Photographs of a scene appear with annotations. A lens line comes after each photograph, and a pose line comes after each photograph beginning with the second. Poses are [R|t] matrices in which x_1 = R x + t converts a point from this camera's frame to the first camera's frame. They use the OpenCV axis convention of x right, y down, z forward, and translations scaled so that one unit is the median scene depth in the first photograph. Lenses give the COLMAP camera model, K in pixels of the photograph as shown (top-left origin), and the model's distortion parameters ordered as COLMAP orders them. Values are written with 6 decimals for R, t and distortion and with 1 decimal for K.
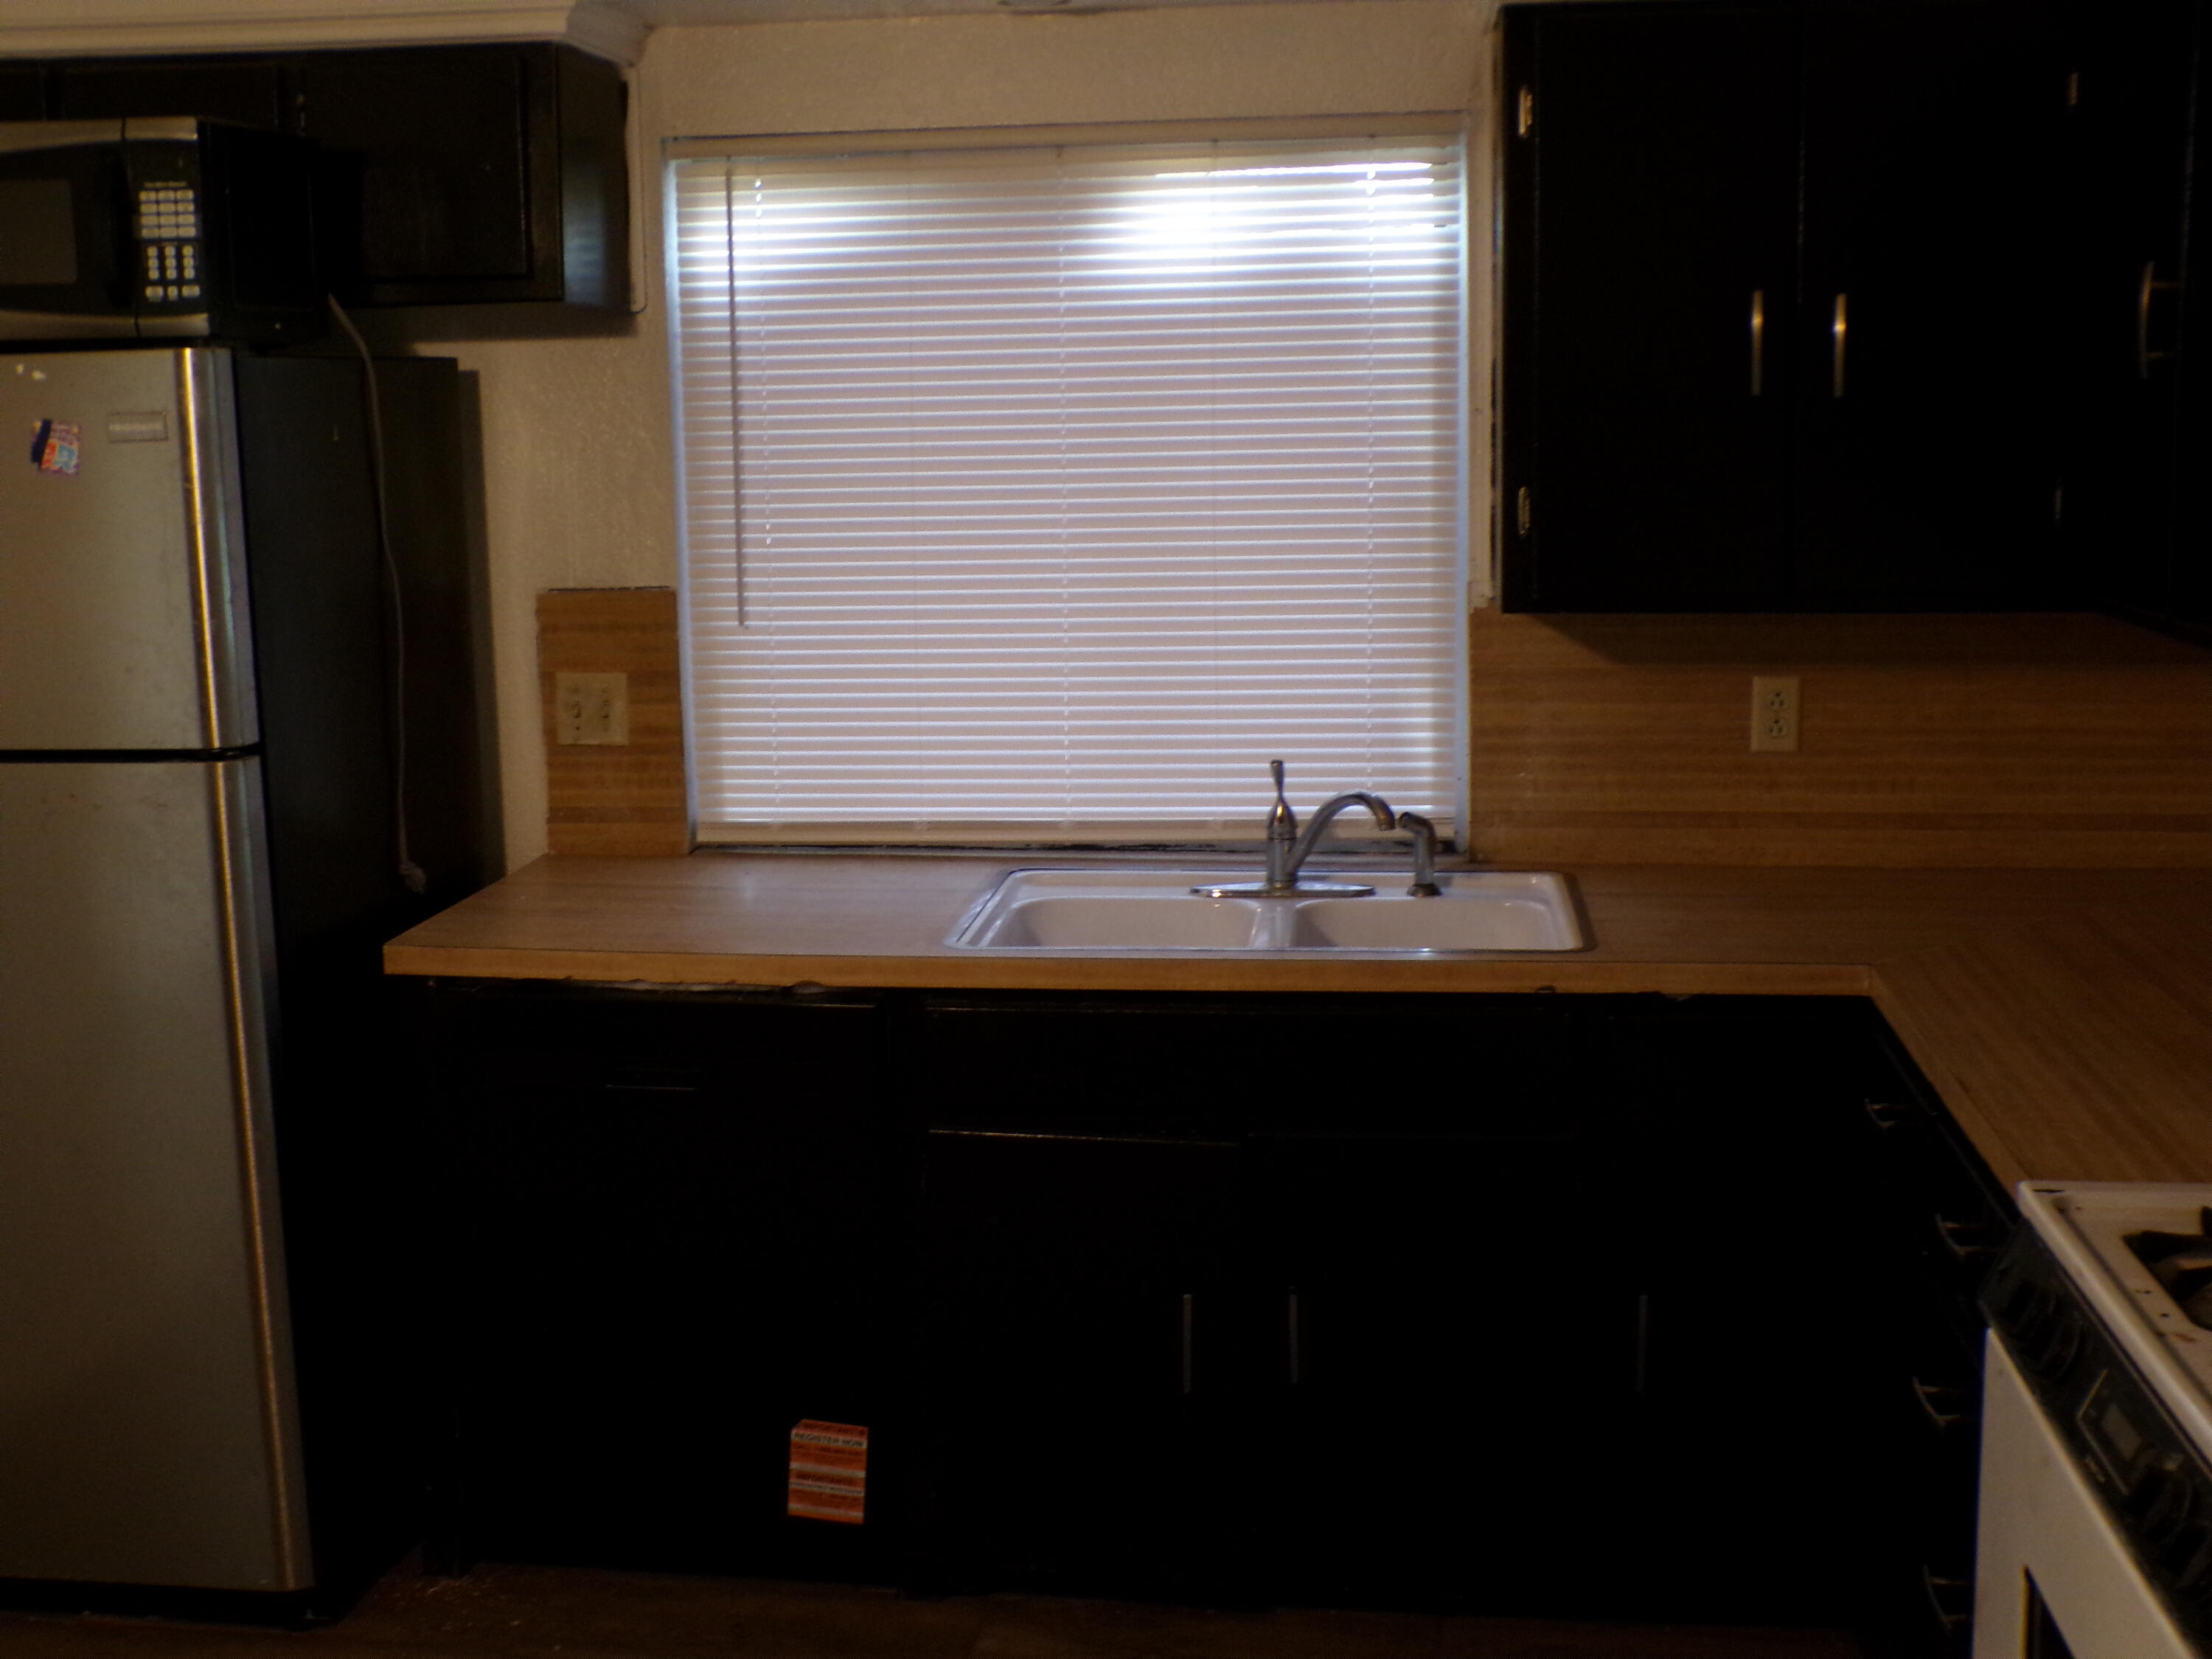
lens RADIAL K [[2422.6, 0, 1106.0], [0, 2422.6, 829.5], [0, 0, 1]] dist [-0.100545, 0.172678]
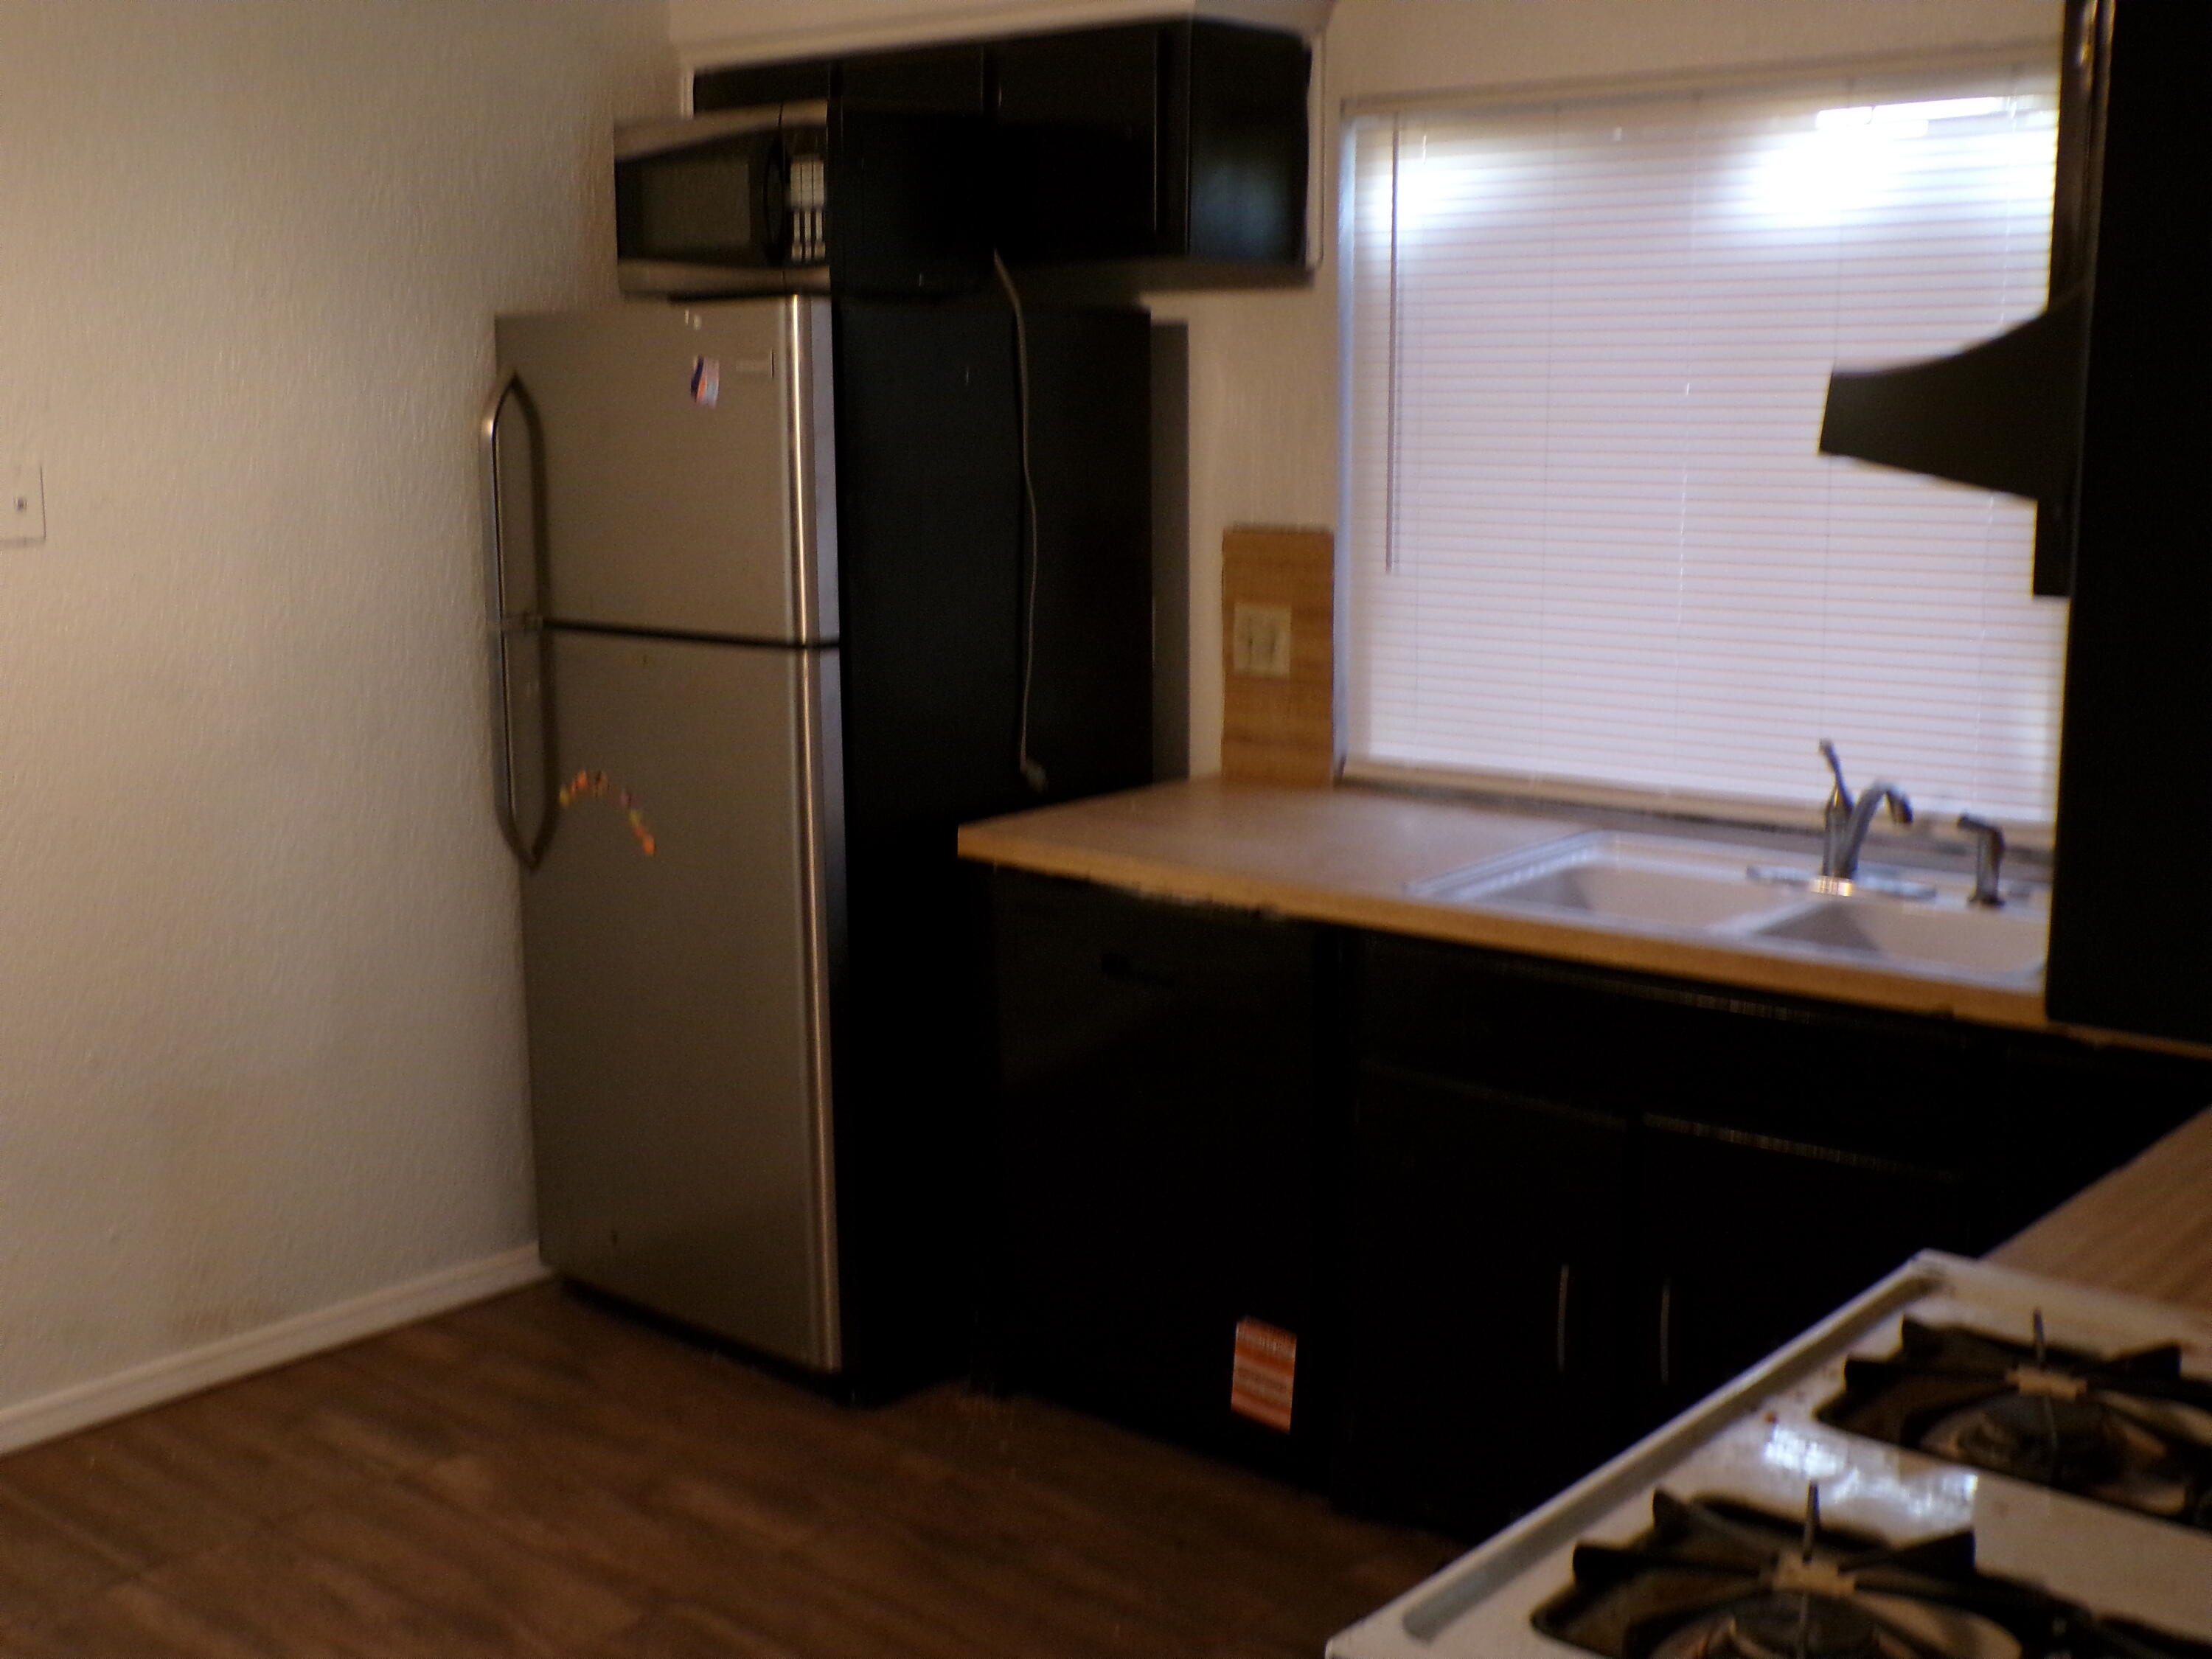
lens RADIAL K [[2422.6, 0, 1106.0], [0, 2422.6, 829.5], [0, 0, 1]] dist [-0.100545, 0.172678]
pose [[0.851102, 0.109510, -0.513453, 0.310654], [-0.100985, 0.993888, 0.044585, -0.008233], [0.515197, 0.013904, 0.856959, 0.054258]]
